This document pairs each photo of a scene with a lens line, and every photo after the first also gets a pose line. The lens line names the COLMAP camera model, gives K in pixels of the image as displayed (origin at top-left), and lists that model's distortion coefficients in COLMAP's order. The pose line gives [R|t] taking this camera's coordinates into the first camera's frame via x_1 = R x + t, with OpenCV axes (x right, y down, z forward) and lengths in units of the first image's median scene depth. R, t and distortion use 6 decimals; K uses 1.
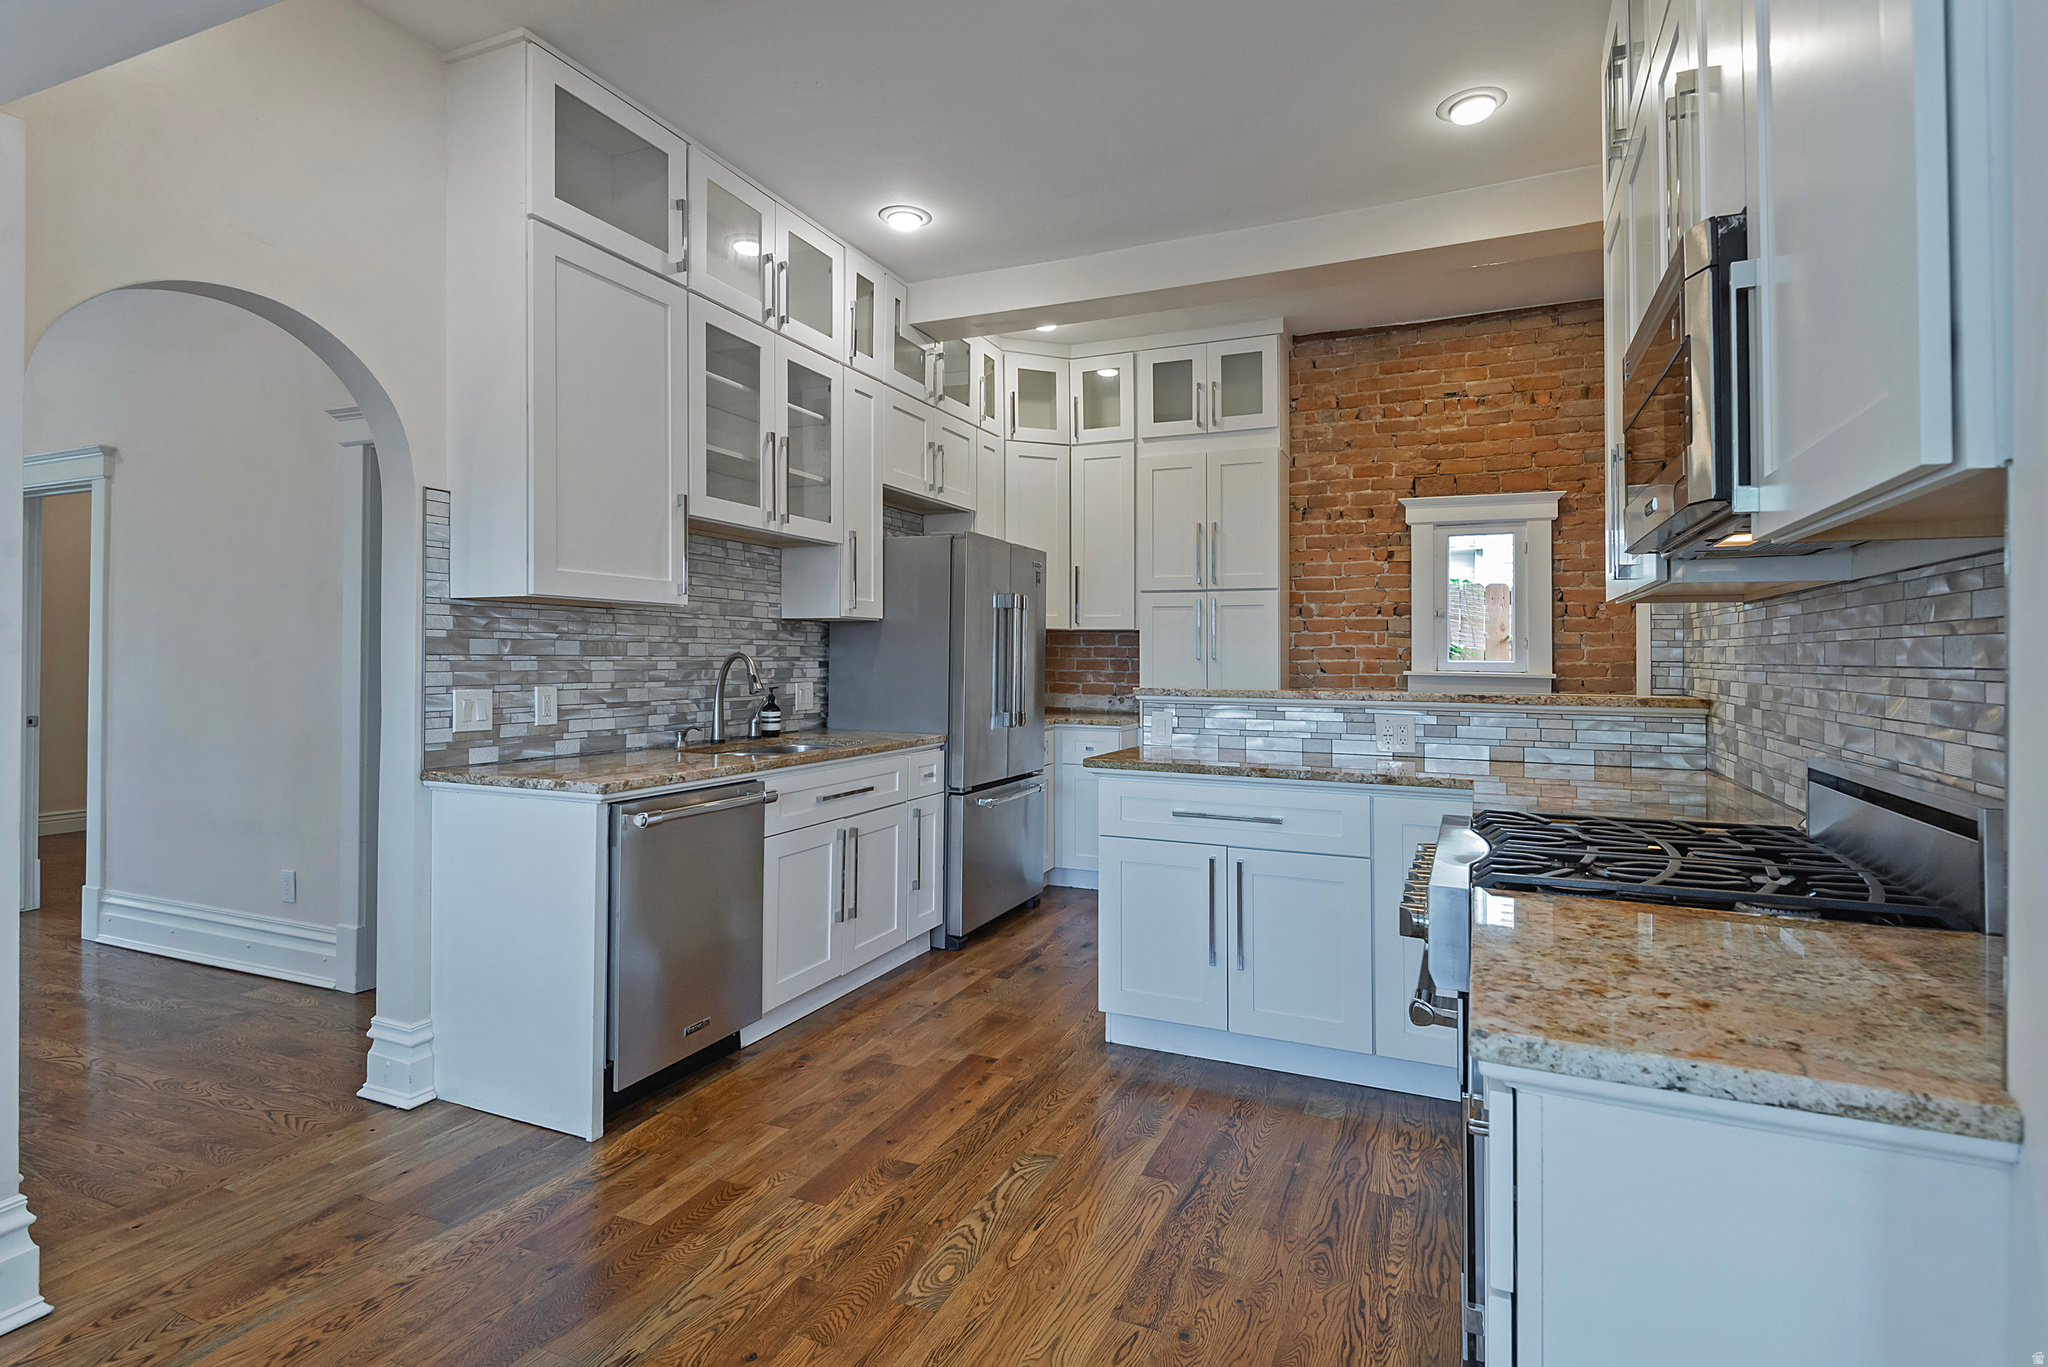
lens RADIAL K [[1014.5, 0, 1064.2], [0, 1014.5, 643.4], [0, 0, 1]] dist [0.032783, -0.005924]
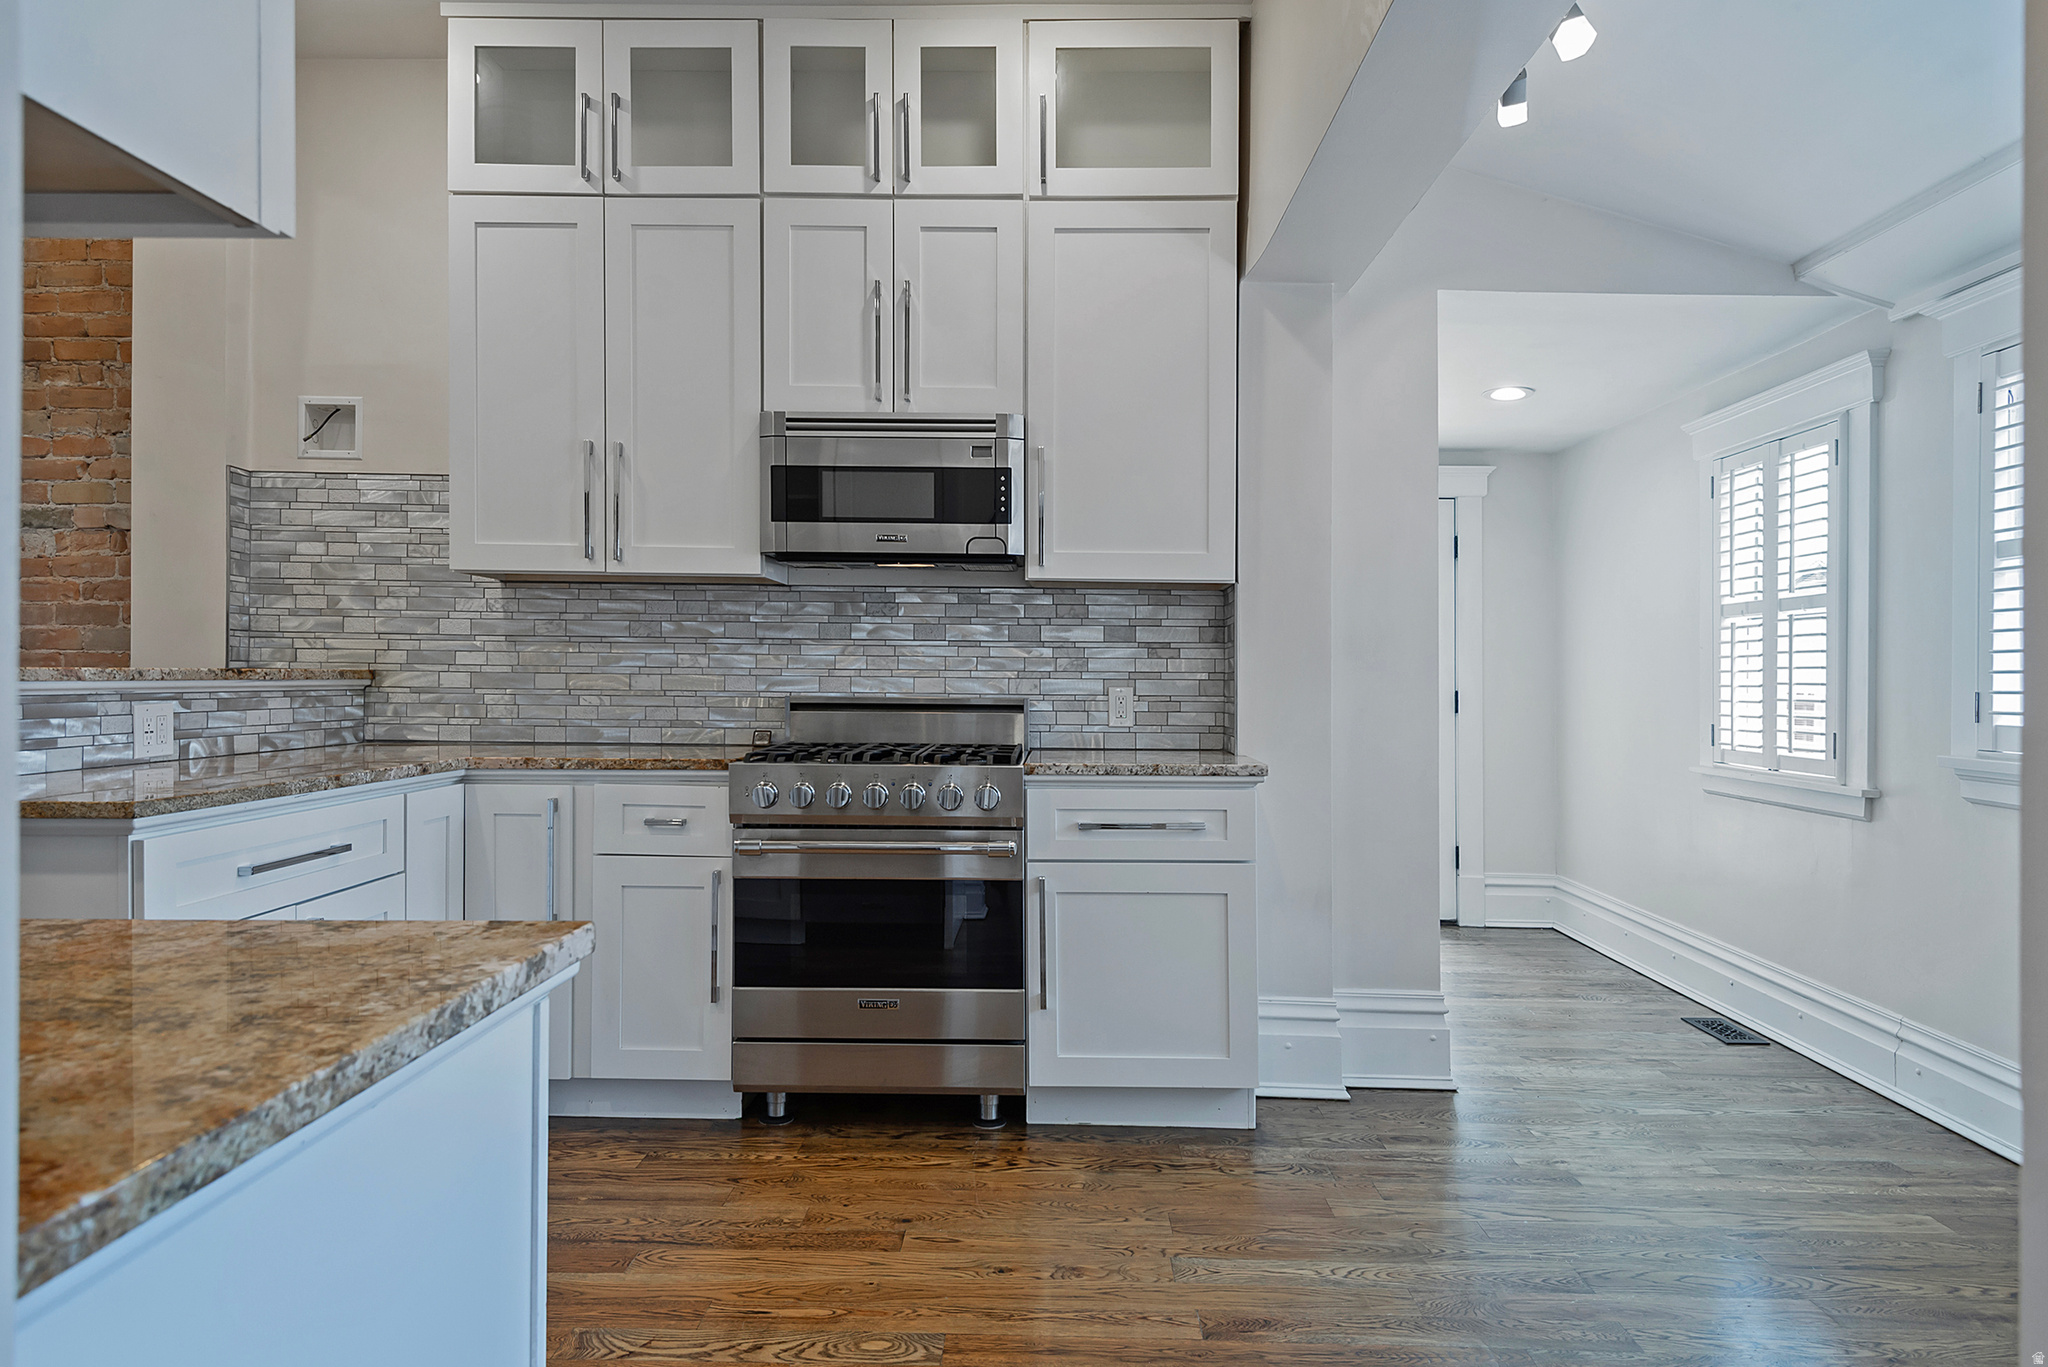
lens RADIAL K [[1240.4, 0, 1072.3], [0, 1240.4, 634.3], [0, 0, 1]] dist [0.024227, -0.002460]
pose [[-0.389829, 0.018607, 0.920699, -0.642172], [-0.025654, 0.999188, -0.031056, 0.034331], [-0.920530, -0.035726, -0.389035, 0.723635]]
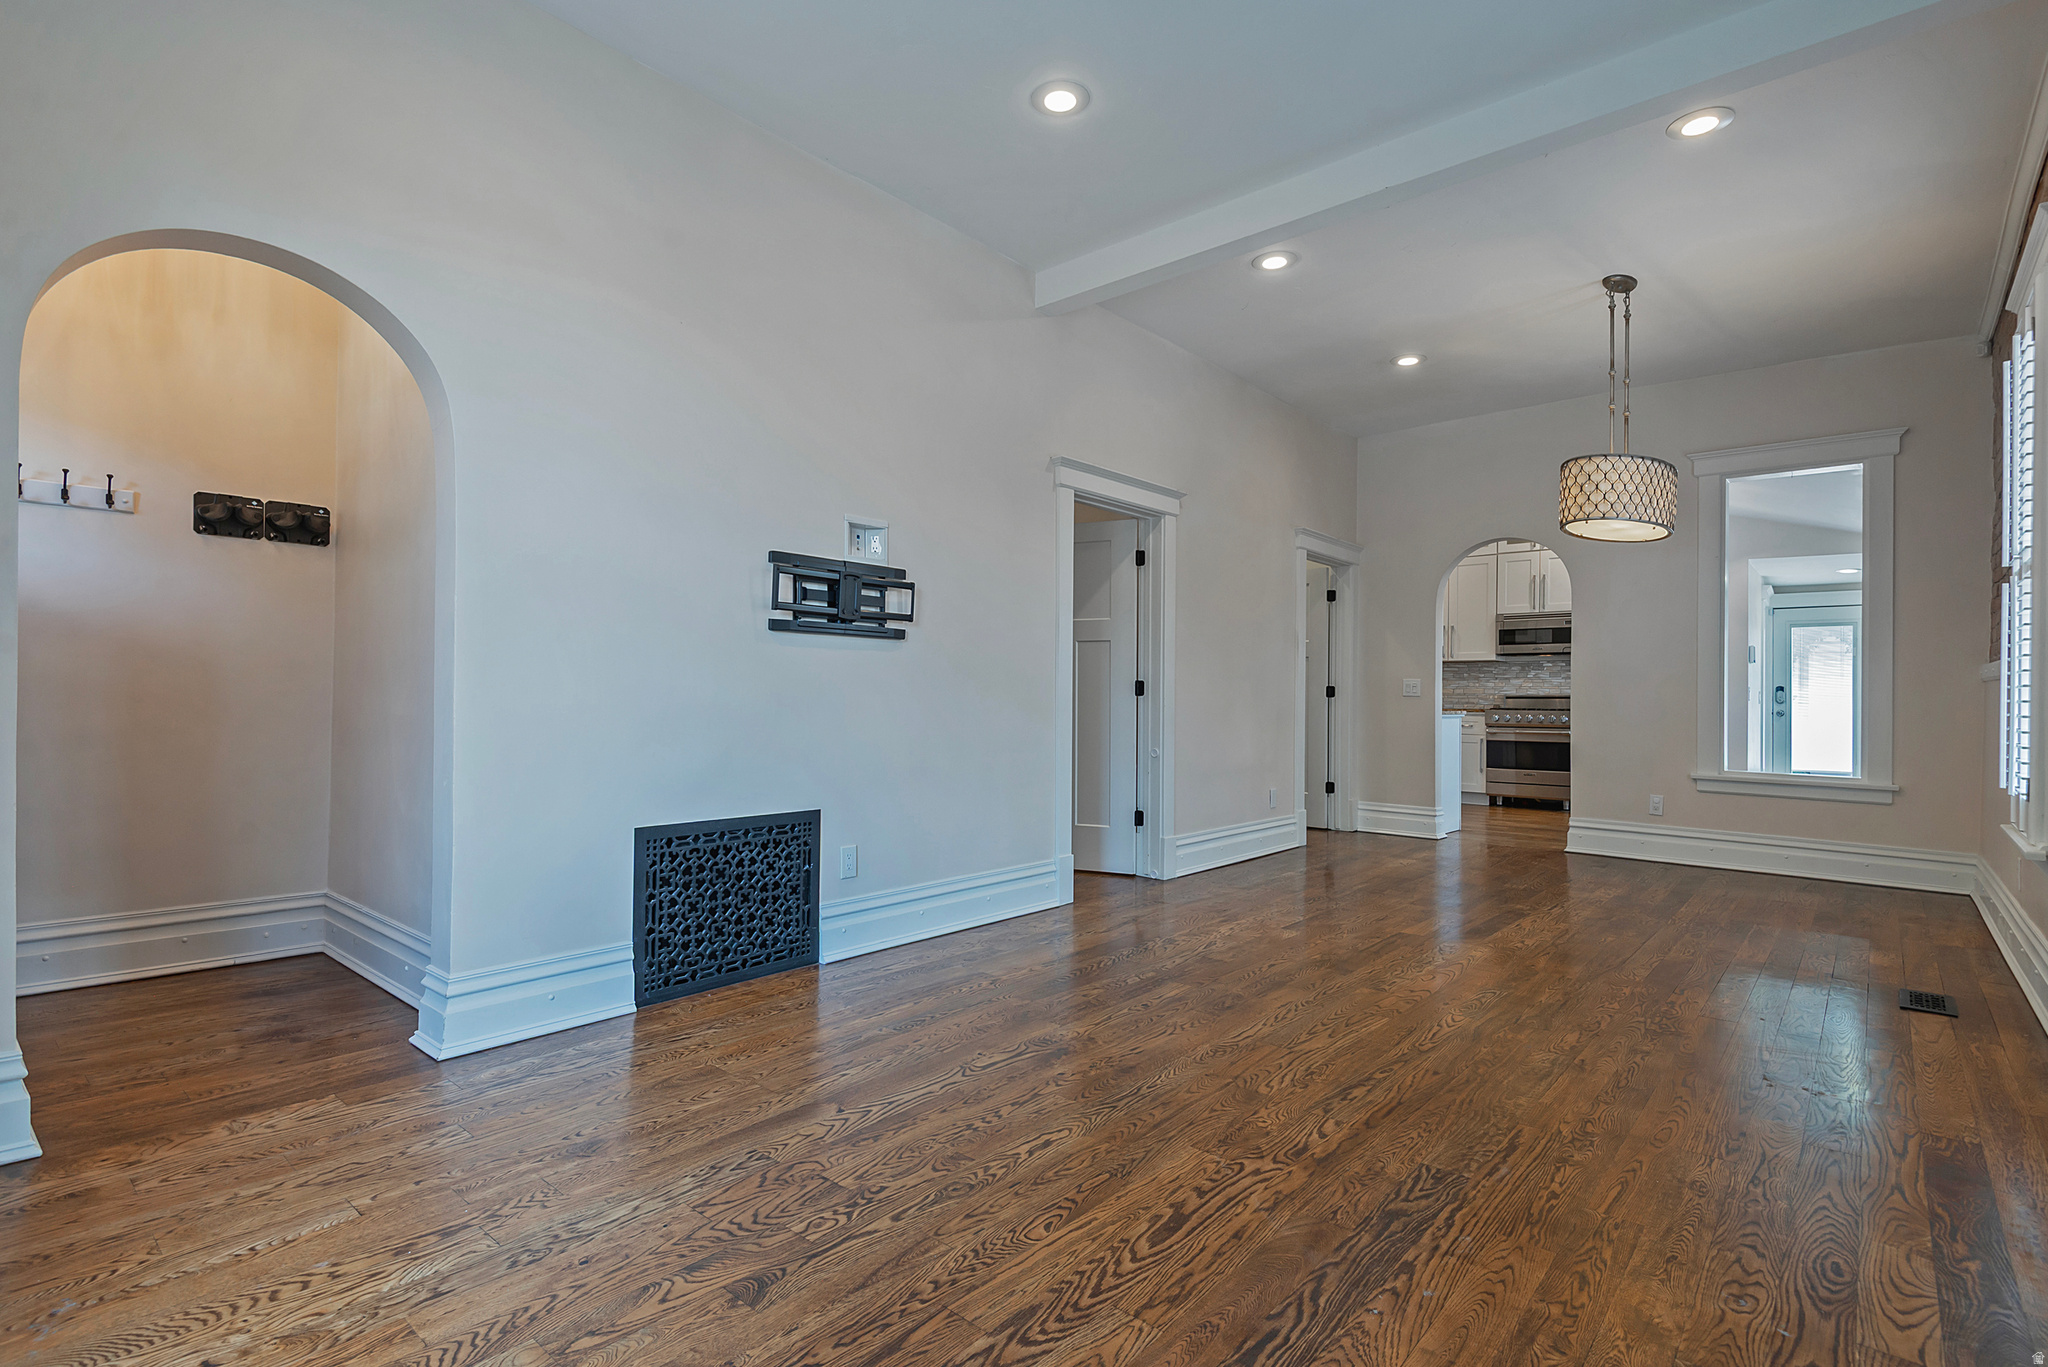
lens RADIAL K [[979.3, 0, 983.4], [0, 979.3, 713.3], [0, 0, 1]] dist [0.021646, -0.011975]
pose [[0.325591, -0.017731, 0.945344, -2.737869], [-0.028319, 0.999193, 0.028495, 0.075867], [-0.945087, -0.036049, 0.324826, 1.027421]]
